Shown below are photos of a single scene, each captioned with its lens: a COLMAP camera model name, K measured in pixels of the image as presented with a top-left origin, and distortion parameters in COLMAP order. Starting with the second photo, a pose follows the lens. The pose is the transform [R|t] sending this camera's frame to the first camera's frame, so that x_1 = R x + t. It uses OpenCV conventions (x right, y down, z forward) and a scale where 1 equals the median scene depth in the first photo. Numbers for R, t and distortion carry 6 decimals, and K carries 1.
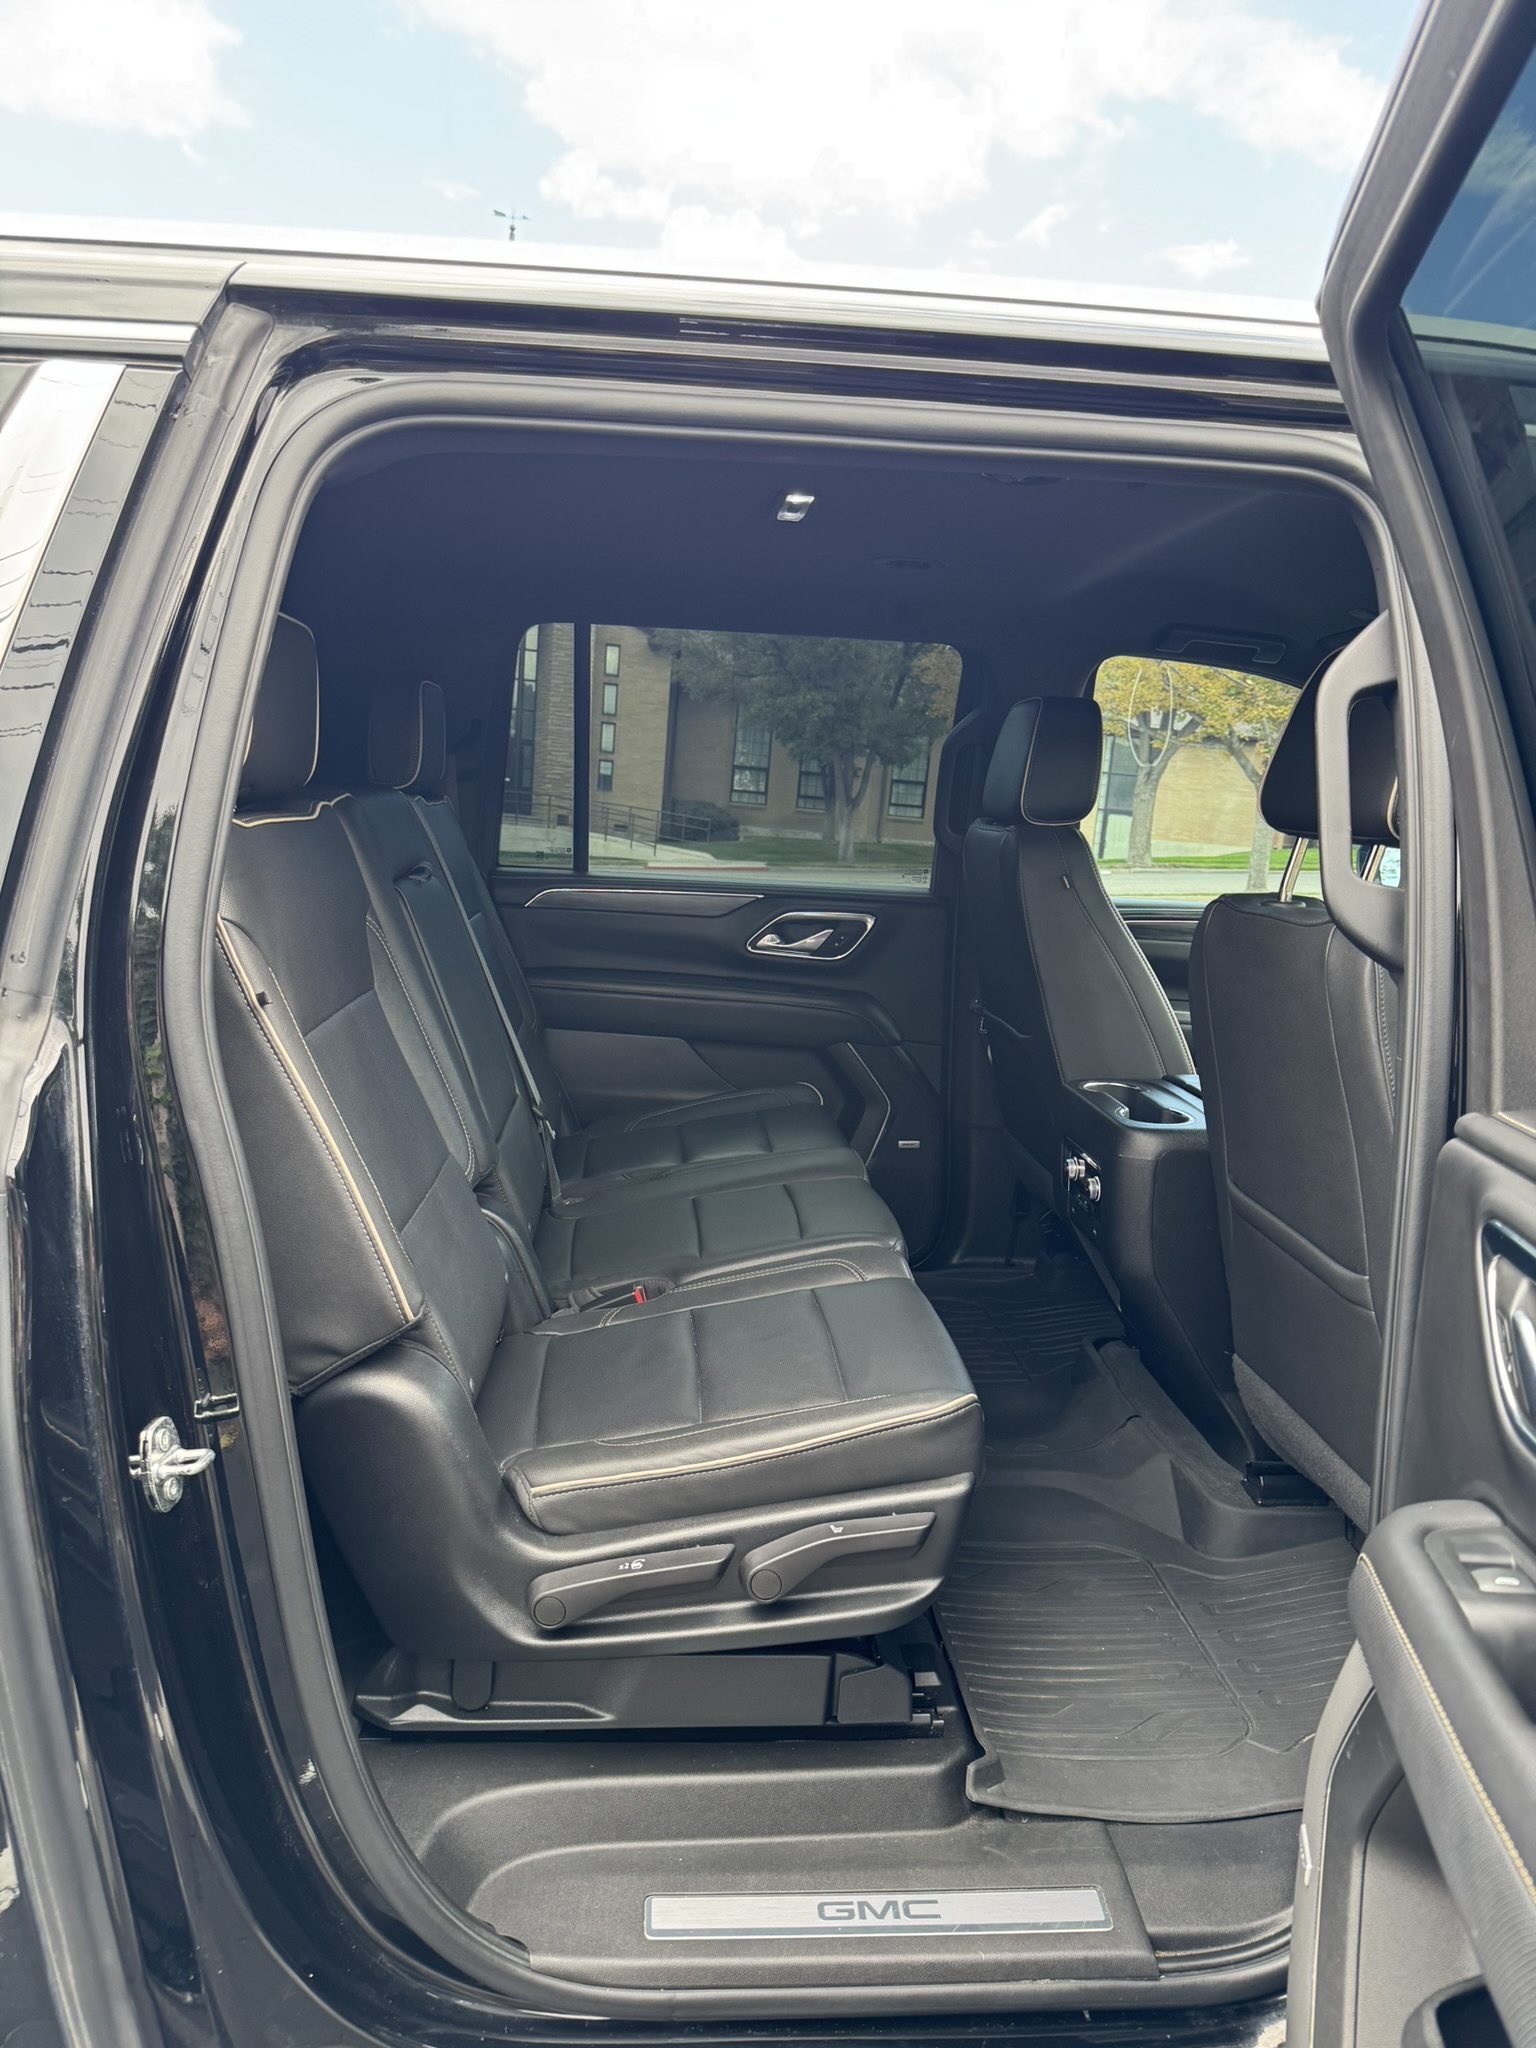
lens RADIAL K [[1442.8, 0, 768.0], [0, 1442.8, 1024.0], [0, 0, 1]] dist [0.001721, -0.009265]
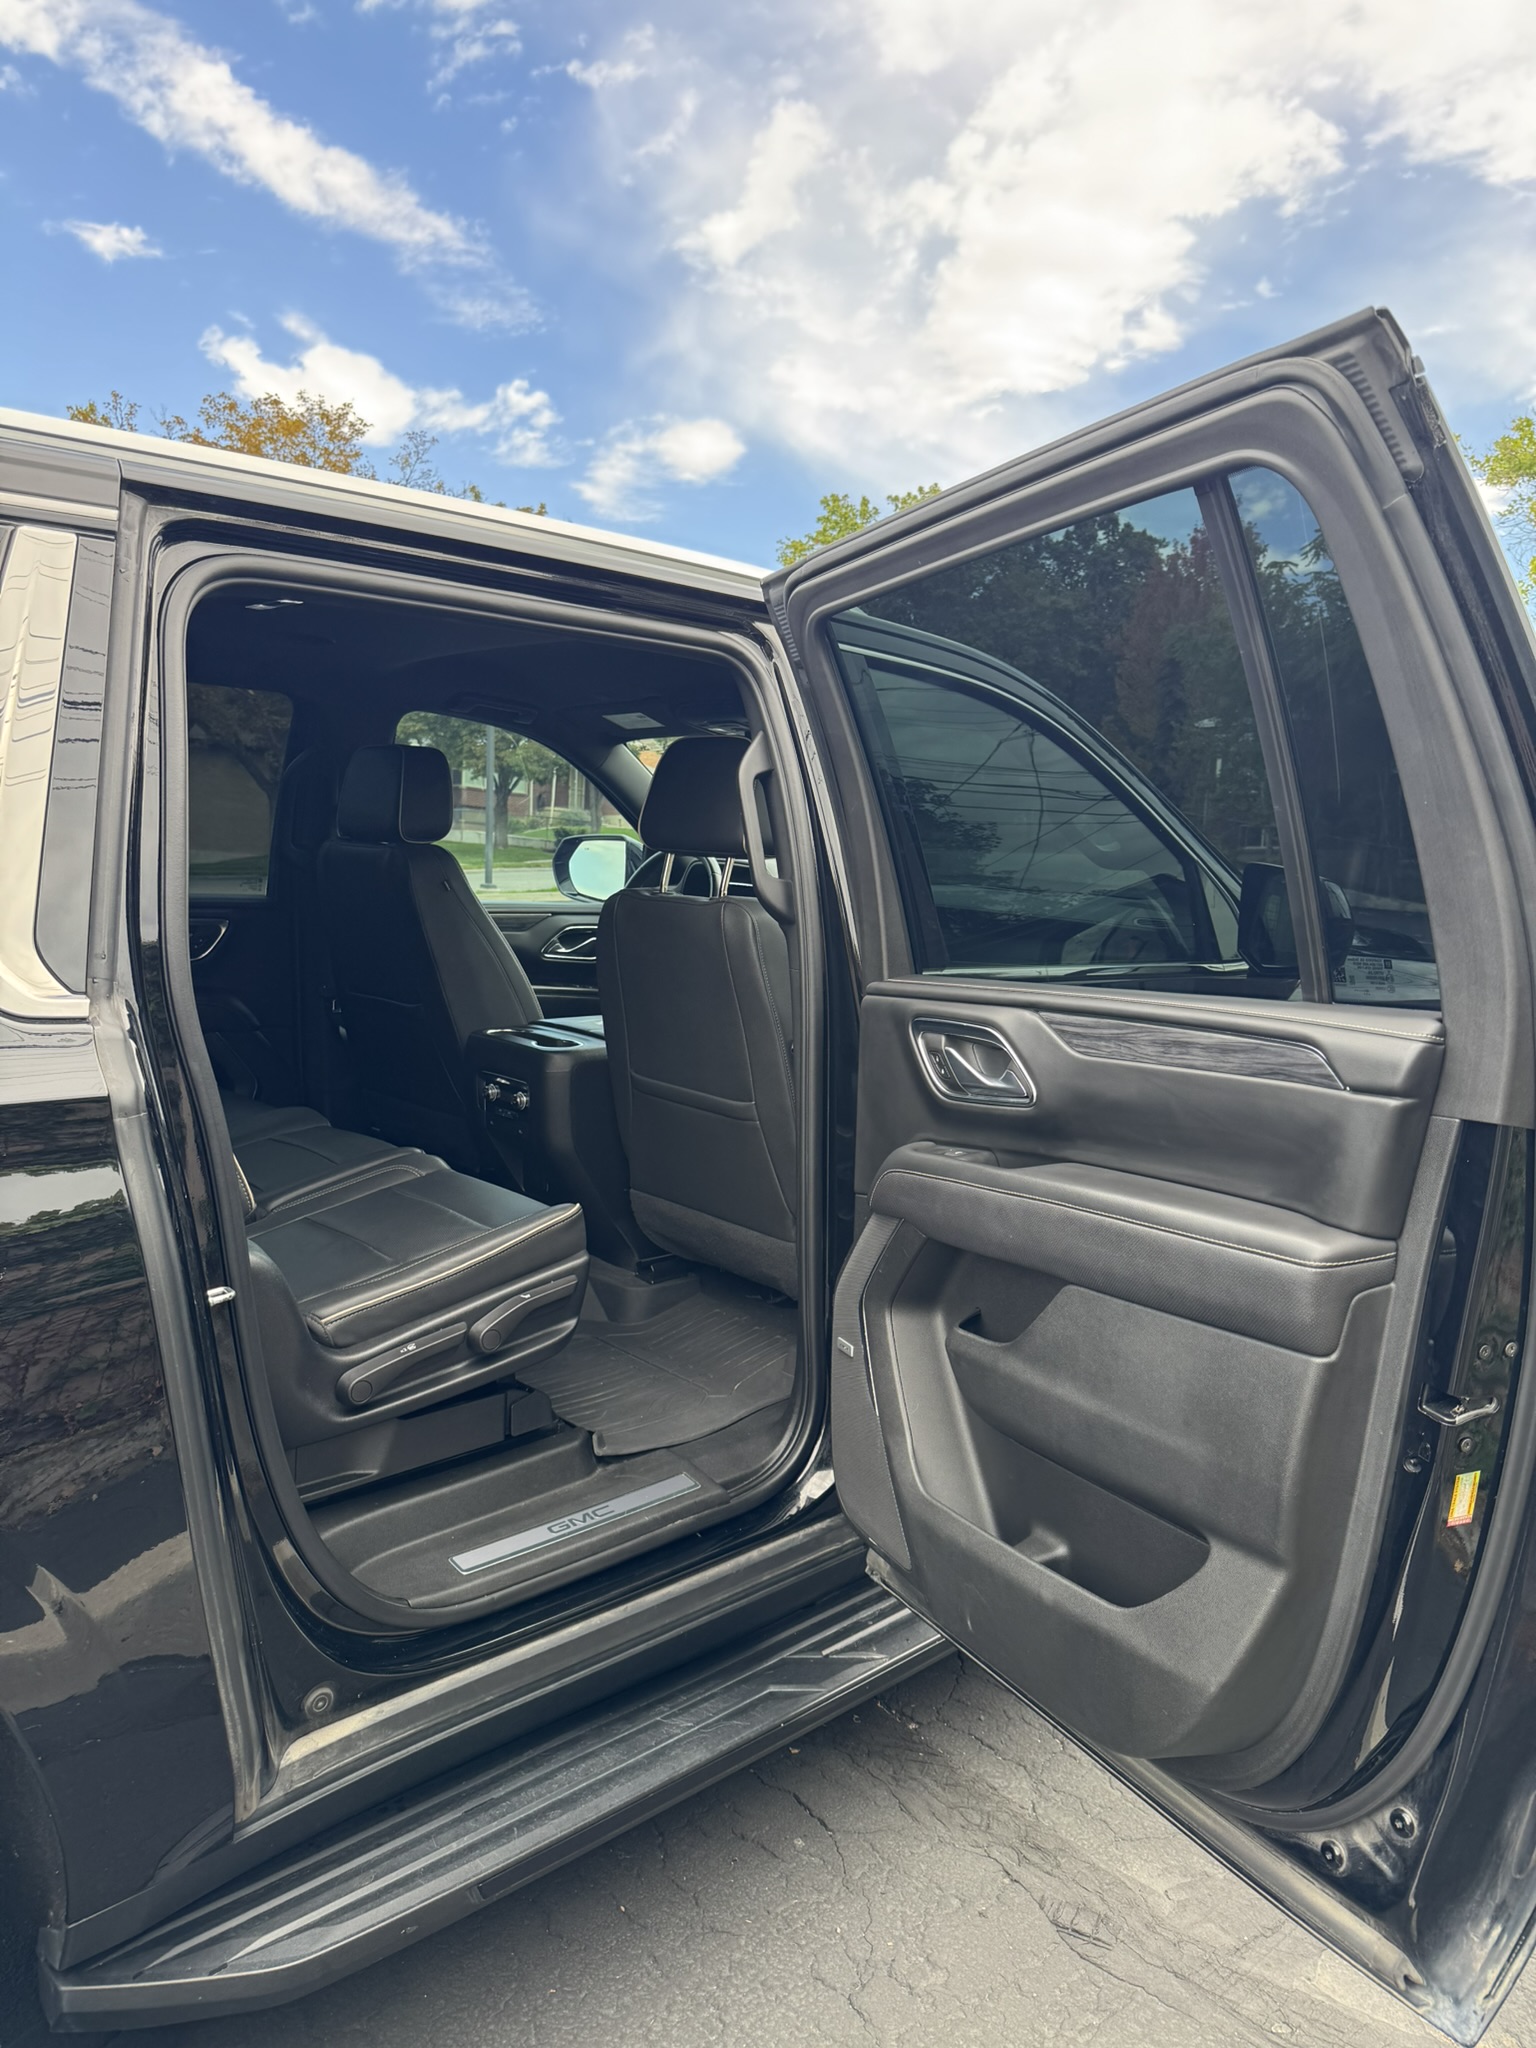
lens RADIAL K [[1442.8, 0, 768.0], [0, 1442.8, 1024.0], [0, 0, 1]] dist [0.001721, -0.009265]
pose [[0.776925, -0.094257, 0.622497, -0.682147], [0.096206, 0.994892, 0.030571, 0.030135], [-0.622199, 0.036136, 0.782025, -0.398926]]
